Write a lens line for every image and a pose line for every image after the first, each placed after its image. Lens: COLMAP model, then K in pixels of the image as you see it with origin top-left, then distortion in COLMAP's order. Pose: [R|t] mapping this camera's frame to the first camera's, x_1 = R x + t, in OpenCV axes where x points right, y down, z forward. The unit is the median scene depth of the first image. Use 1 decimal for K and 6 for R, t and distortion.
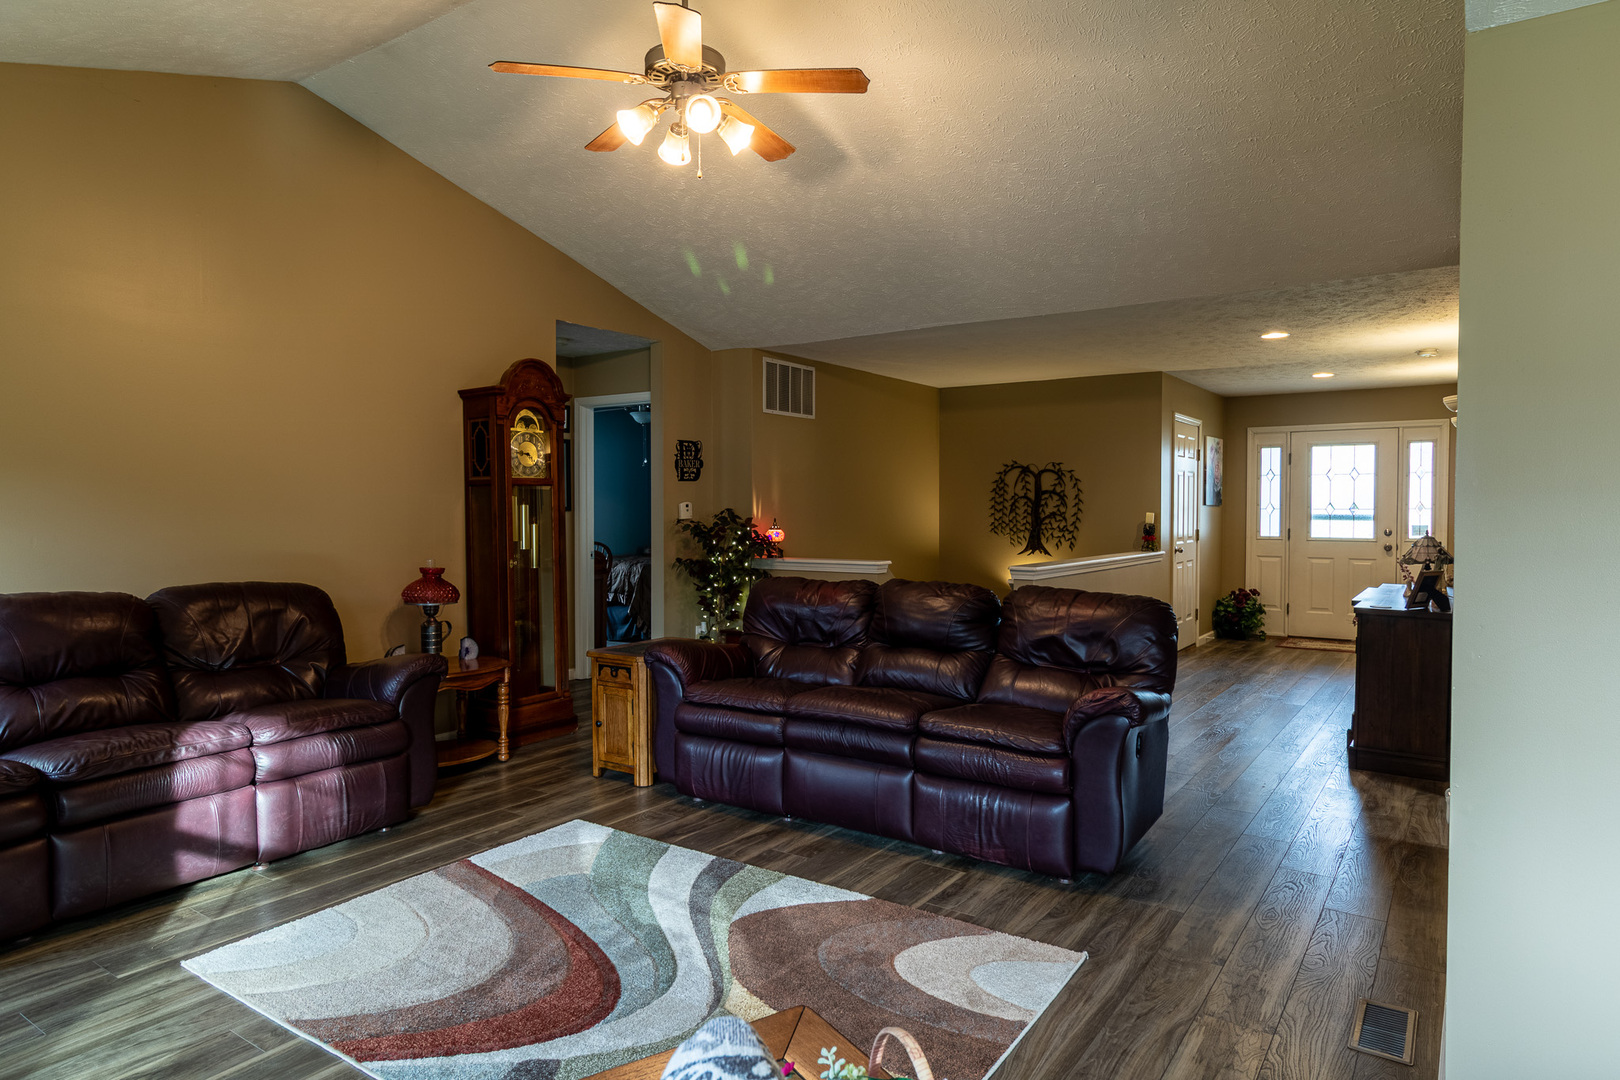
lens RADIAL K [[964.6, 0, 814.2], [0, 964.6, 535.6], [0, 0, 1]] dist [0.000150, -0.001136]
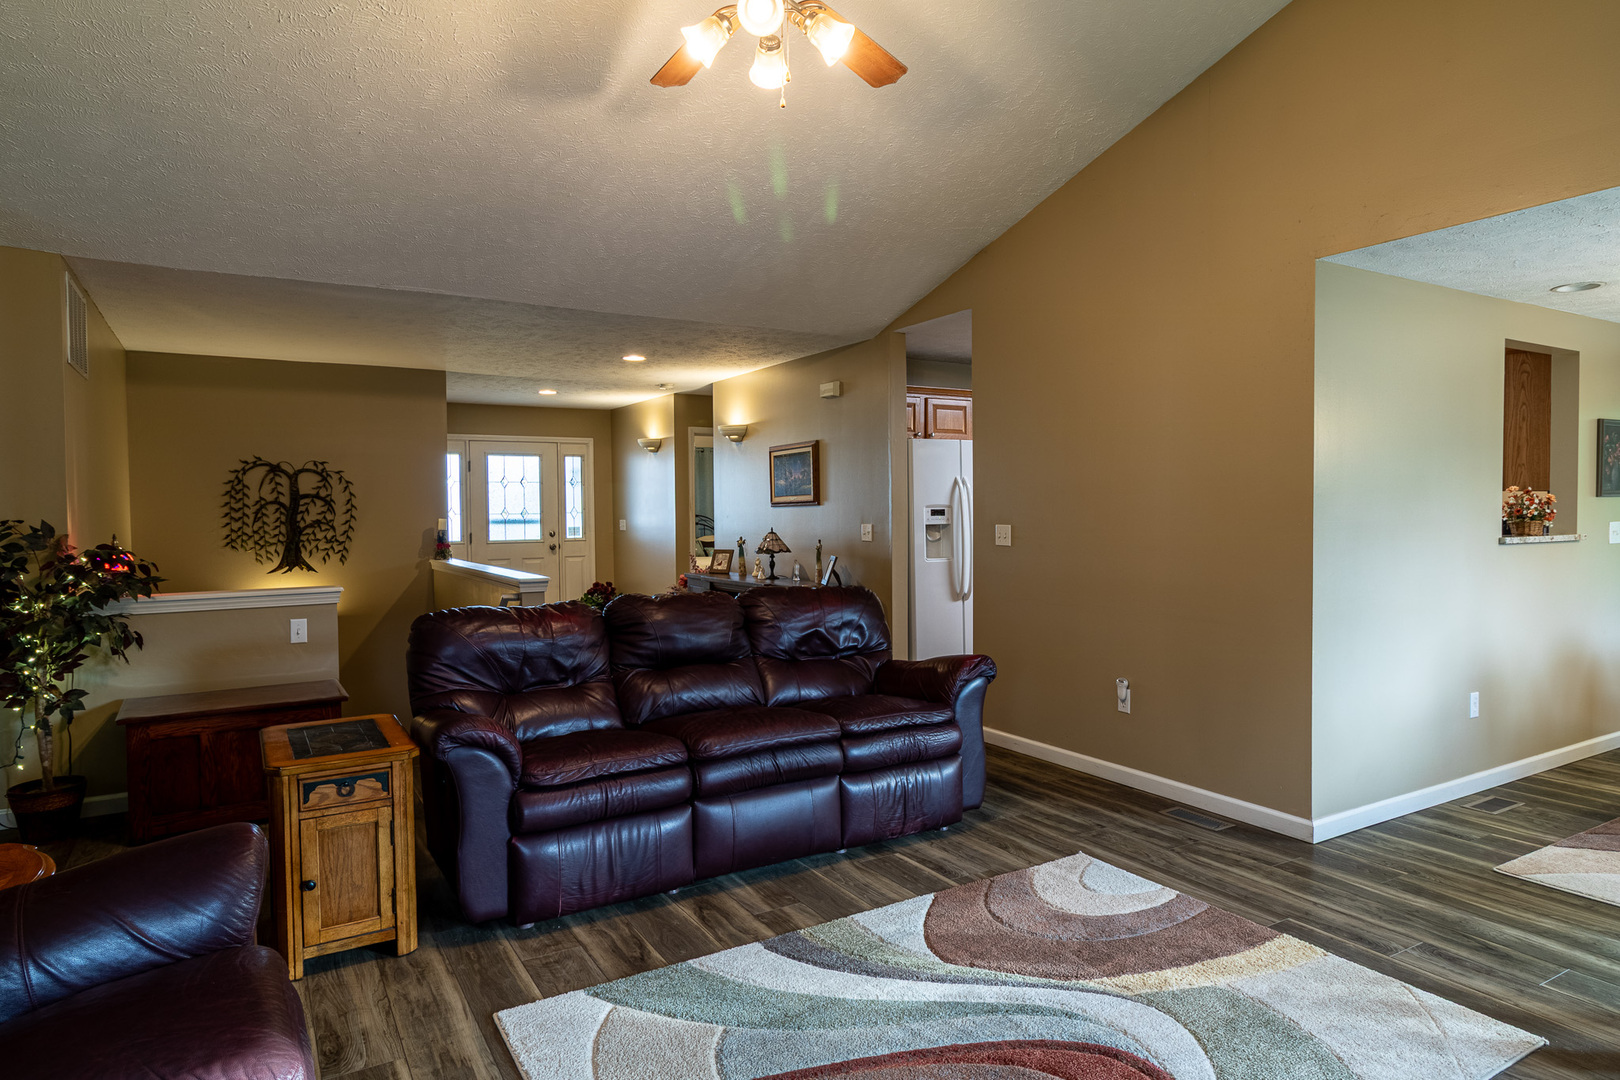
lens RADIAL K [[964.6, 0, 815.0], [0, 964.6, 539.4], [0, 0, 1]] dist [0.000150, -0.001136]
pose [[0.409749, -0.032785, 0.911609, -0.612377], [0.036186, 0.999152, 0.019669, -0.014856], [-0.911480, 0.024928, 0.410588, 0.464999]]
